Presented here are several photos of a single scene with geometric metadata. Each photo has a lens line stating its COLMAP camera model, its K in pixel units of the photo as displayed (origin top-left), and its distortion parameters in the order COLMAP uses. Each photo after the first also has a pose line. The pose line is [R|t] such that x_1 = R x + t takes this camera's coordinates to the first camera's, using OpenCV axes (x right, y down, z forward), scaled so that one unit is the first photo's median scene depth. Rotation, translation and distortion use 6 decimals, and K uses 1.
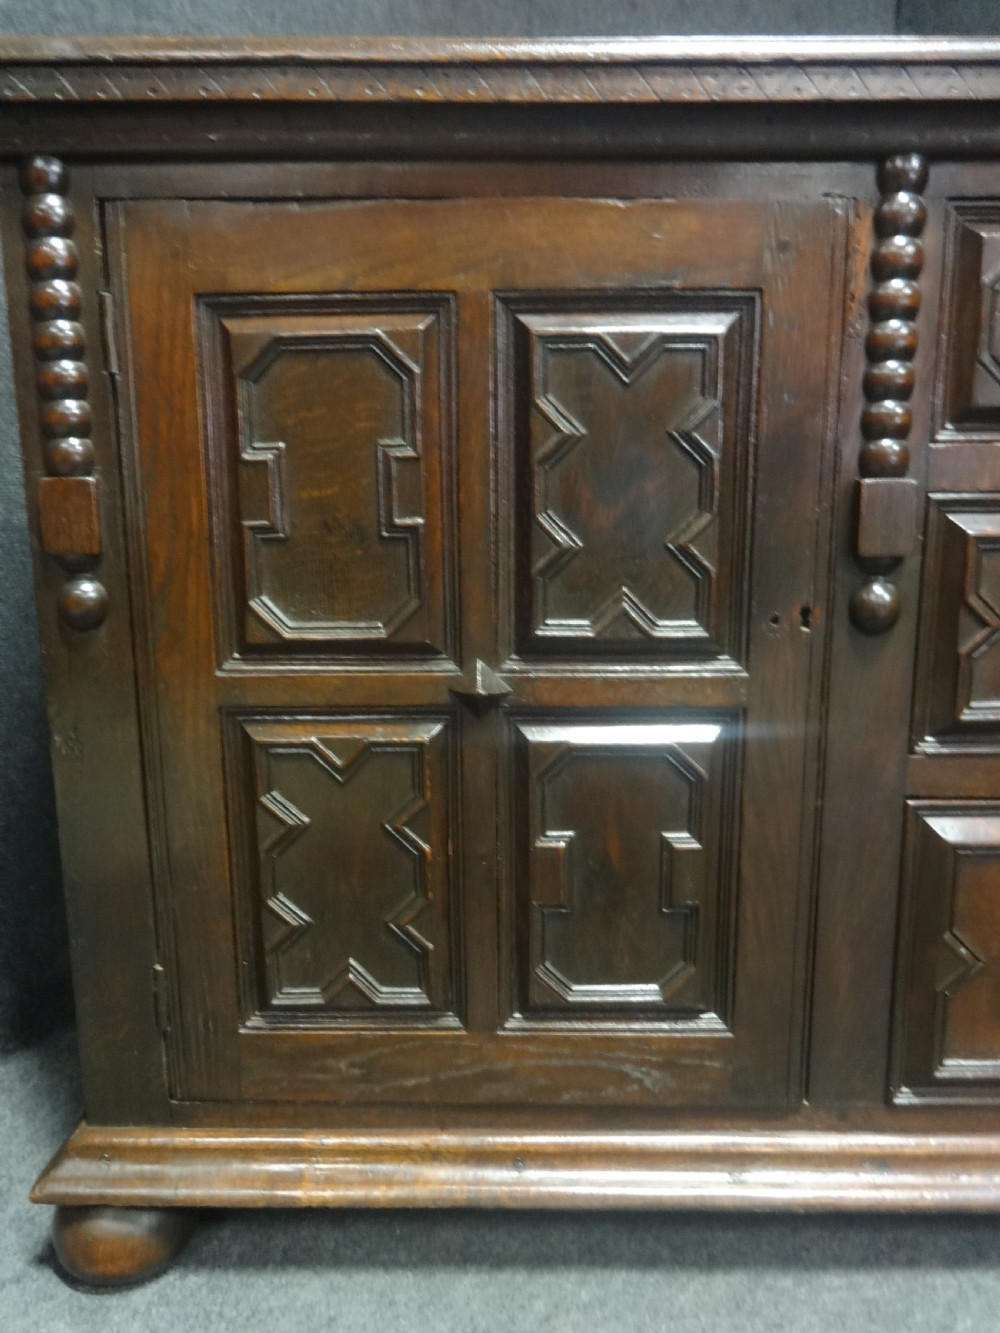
lens RADIAL K [[1016.7, 0, 489.0], [0, 1016.7, 678.6], [0, 0, 1]] dist [-0.005727, -0.000650]
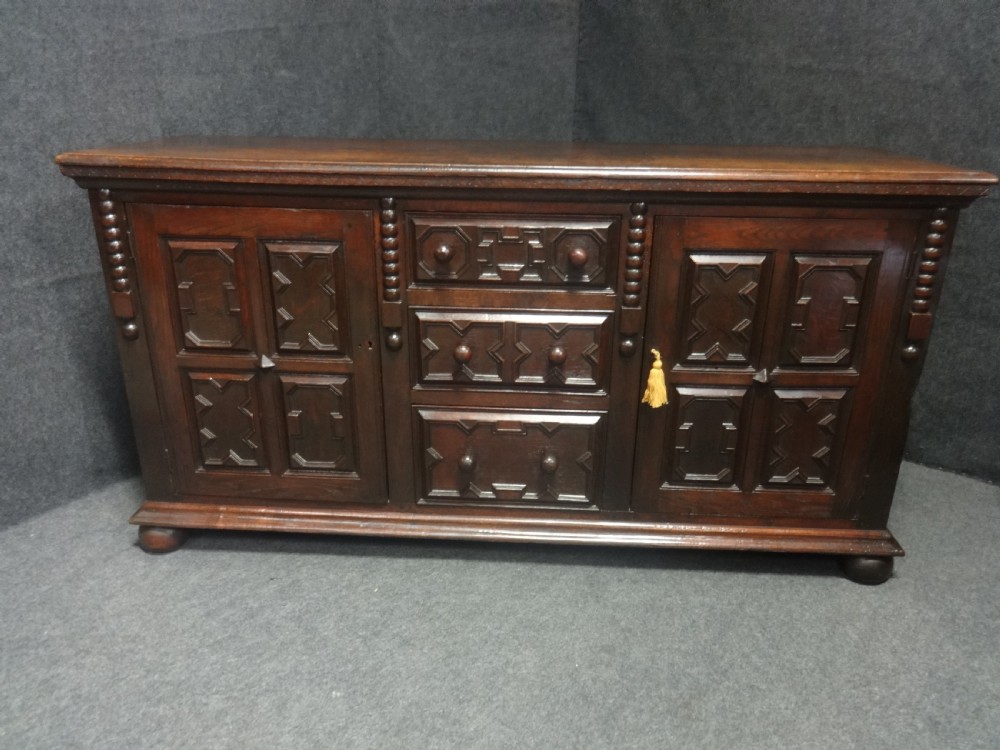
lens RADIAL K [[740.8, 0, 497.9], [0, 740.8, 376.1], [0, 0, 1]] dist [0.000101, -0.011453]
pose [[0.999064, 0.032847, -0.028152, 0.723841], [-0.026868, 0.981161, 0.191313, -0.381233], [0.033906, -0.190378, 0.981125, -1.085668]]
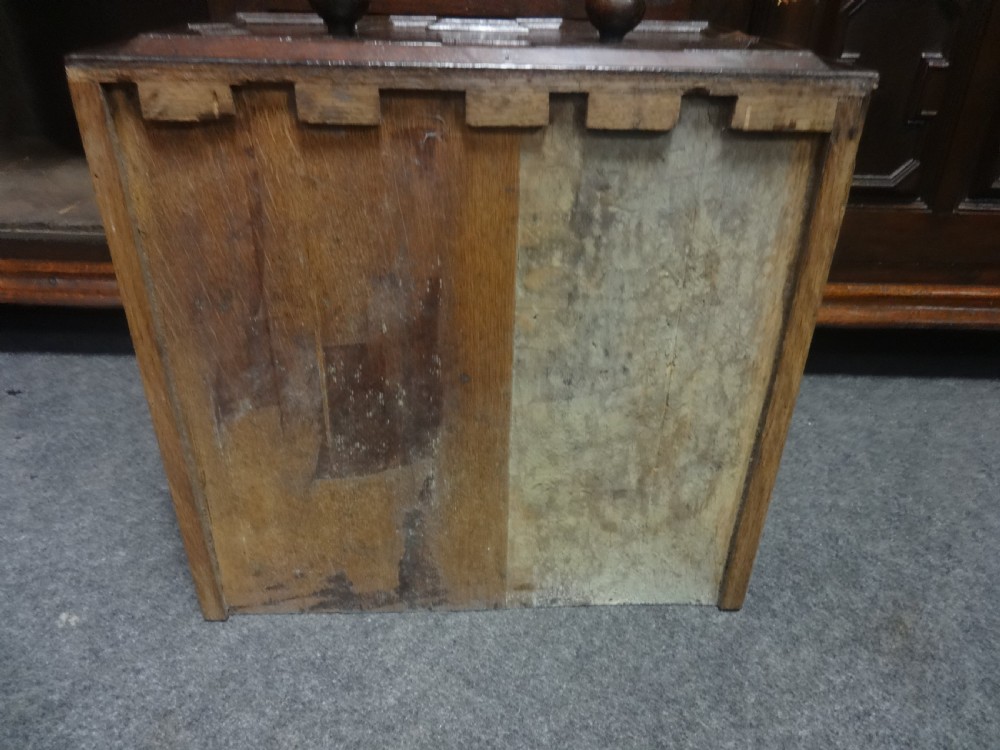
lens RADIAL K [[740.8, 0, 497.3], [0, 740.8, 370.2], [0, 0, 1]] dist [0.000101, -0.011453]
pose [[0.999350, 0.026949, 0.023926, 0.714704], [-0.033133, 0.948214, 0.315900, 0.250574], [-0.014174, -0.316488, 0.948491, -0.104112]]
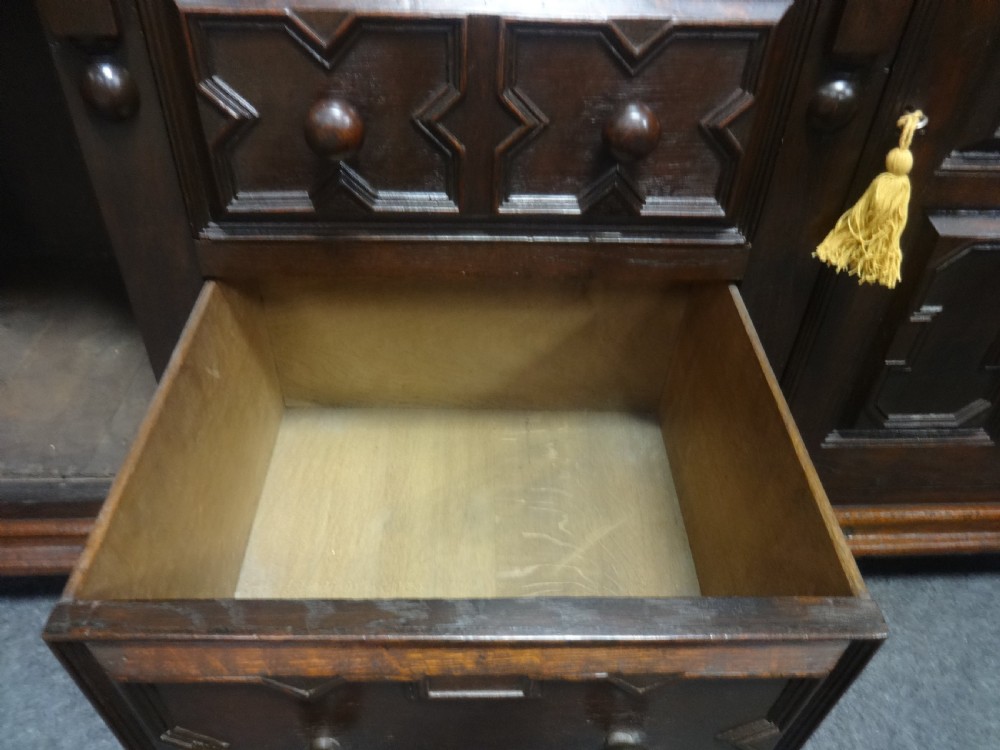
lens RADIAL K [[740.8, 0, 500.0], [0, 740.8, 371.6], [0, 0, 1]] dist [0.000101, -0.011453]
pose [[0.995696, -0.008845, 0.092261, 0.647777], [-0.034674, 0.887605, 0.459298, -0.159334], [-0.085953, -0.460520, 0.883478, 0.259603]]
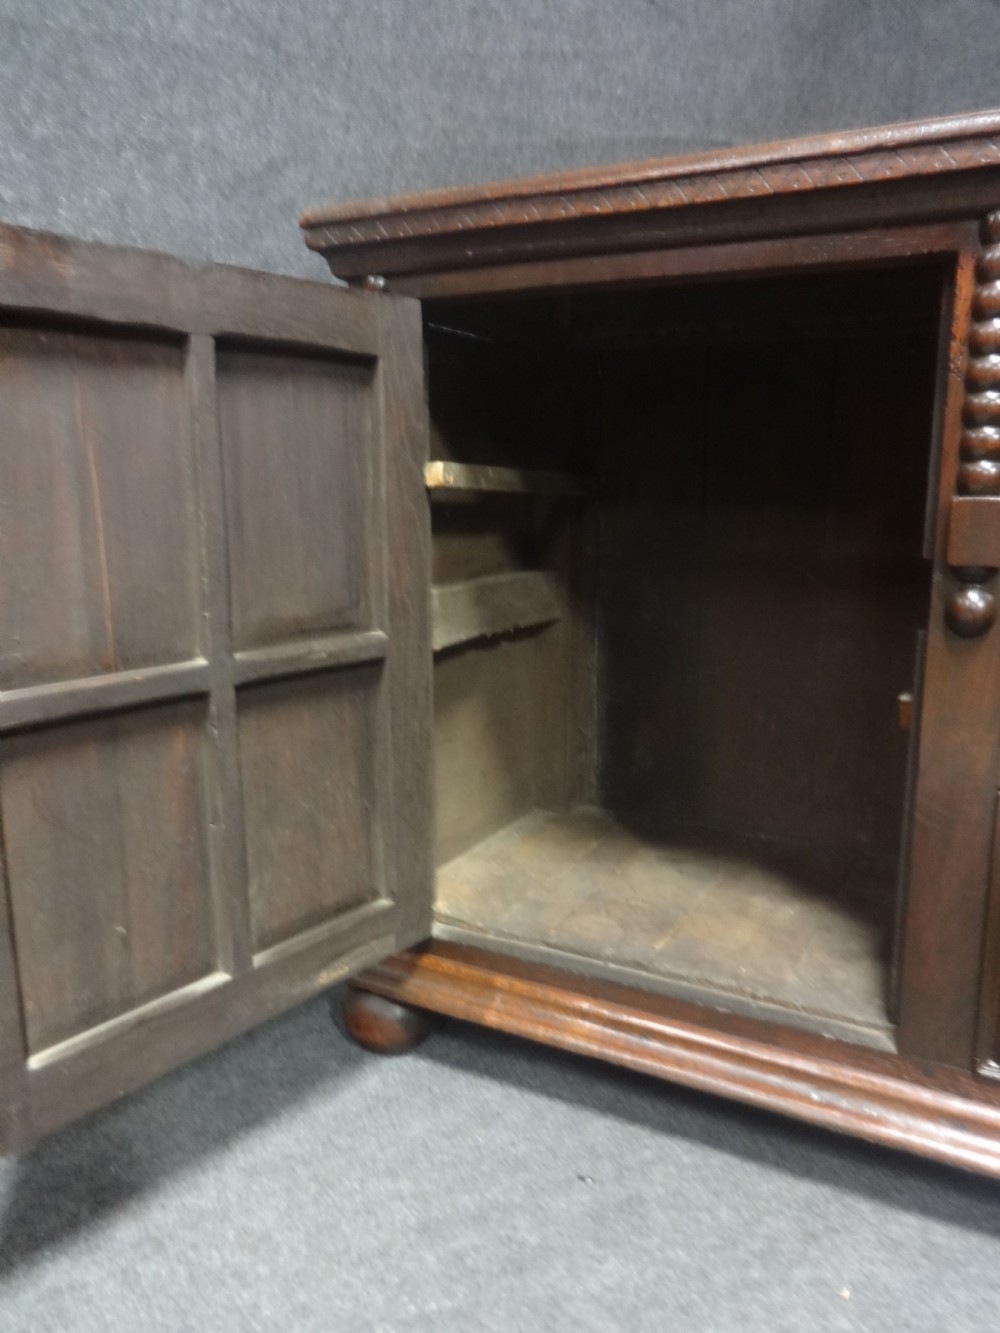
lens RADIAL K [[987.4, 0, 512.4], [0, 987.4, 678.3], [0, 0, 1]] dist [0.000101, -0.011453]
pose [[0.888415, 0.096667, -0.448748, 0.415272], [-0.096997, 0.995035, 0.022313, 0.025690], [0.448677, 0.023704, 0.893380, -0.184895]]
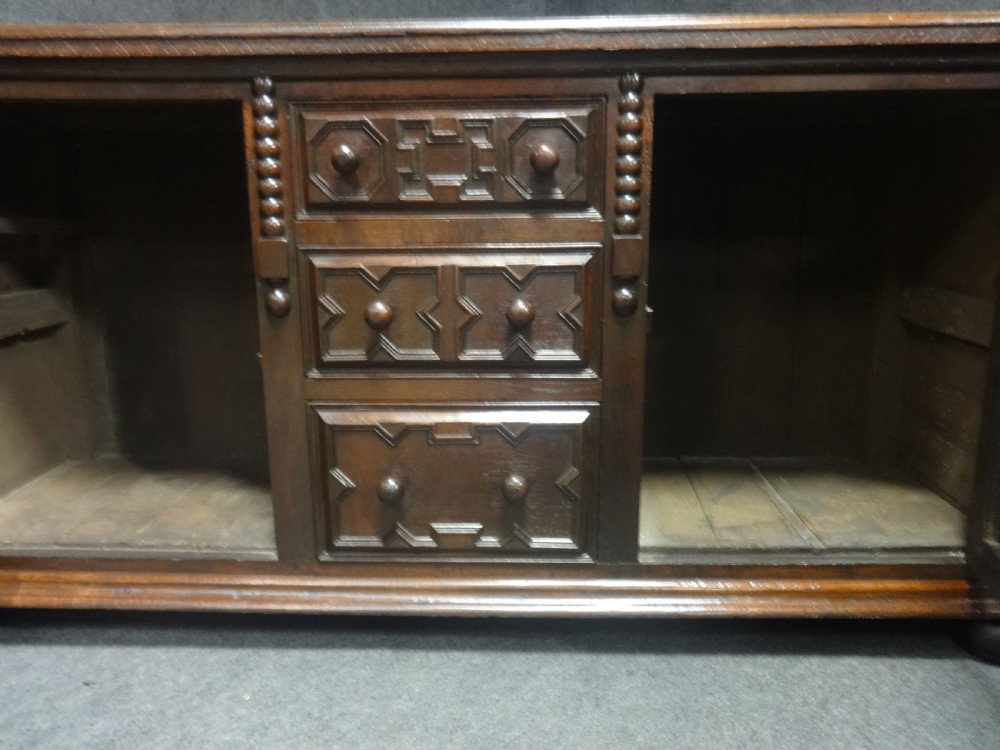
lens RADIAL K [[762.7, 0, 496.4], [0, 762.7, 375.4], [0, 0, 1]] dist [-0.005727, -0.000650]
pose [[0.999871, 0.007780, -0.014060, 0.804336], [-0.007453, 0.999703, 0.023219, 0.031984], [0.014237, -0.023111, 0.999632, -0.469515]]
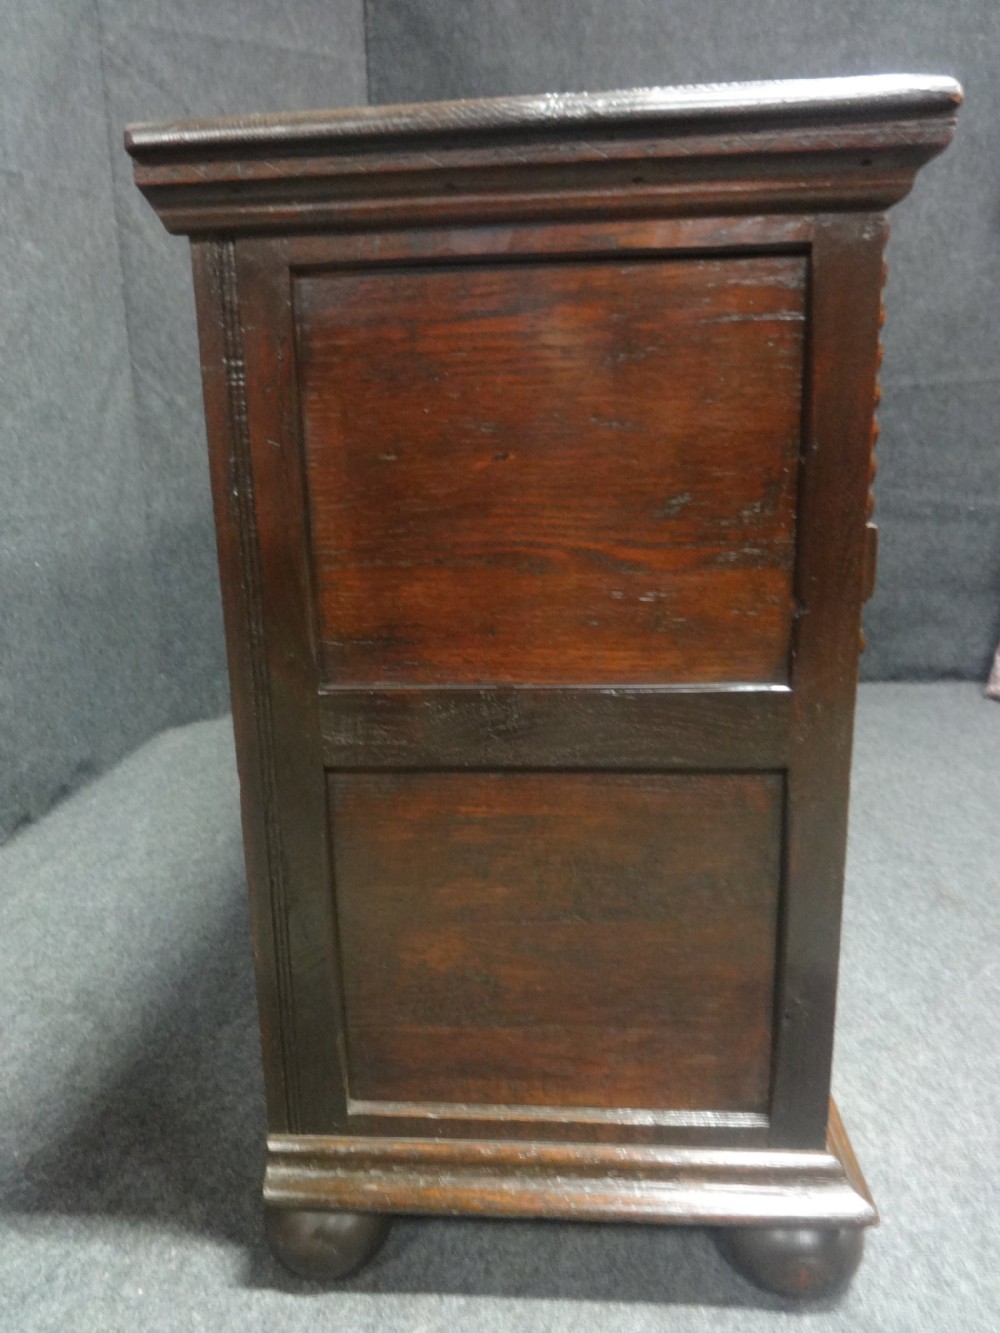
lens RADIAL K [[987.4, 0, 483.2], [0, 987.4, 683.5], [0, 0, 1]] dist [0.000101, -0.011453]
pose [[0.875380, -0.138584, 0.463146, -0.528611], [0.112400, 0.990121, 0.083823, 0.034188], [-0.470187, -0.021319, 0.882309, -0.782531]]
